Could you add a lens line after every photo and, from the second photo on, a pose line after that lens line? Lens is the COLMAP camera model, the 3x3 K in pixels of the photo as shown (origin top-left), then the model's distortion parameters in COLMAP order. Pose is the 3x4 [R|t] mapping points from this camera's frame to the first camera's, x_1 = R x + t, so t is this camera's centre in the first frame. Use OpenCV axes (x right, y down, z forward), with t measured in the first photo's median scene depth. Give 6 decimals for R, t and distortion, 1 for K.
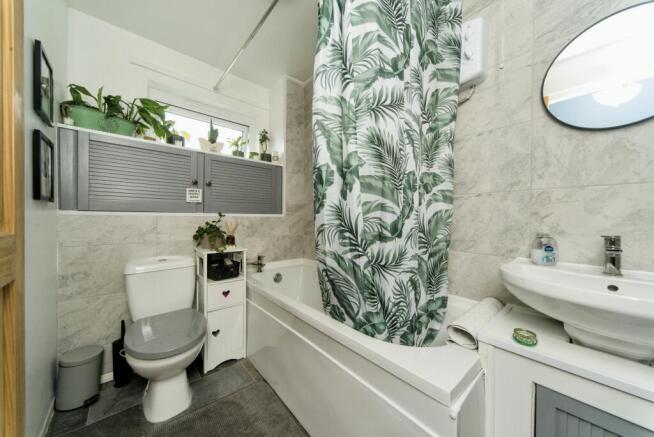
lens RADIAL K [[228.5, 0, 327.0], [0, 228.5, 218.5], [0, 0, 1]] dist [-0.000240, -0.000027]
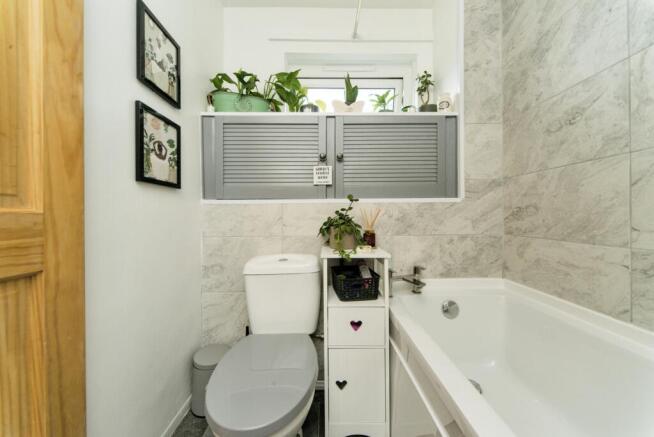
lens RADIAL K [[228.5, 0, 327.0], [0, 228.5, 218.5], [0, 0, 1]] dist [-0.000240, -0.000027]
pose [[0.756699, -0.007273, -0.653723, -0.090231], [0.012041, 0.999924, 0.002812, 0.036793], [0.653653, -0.010000, 0.756729, 0.449274]]
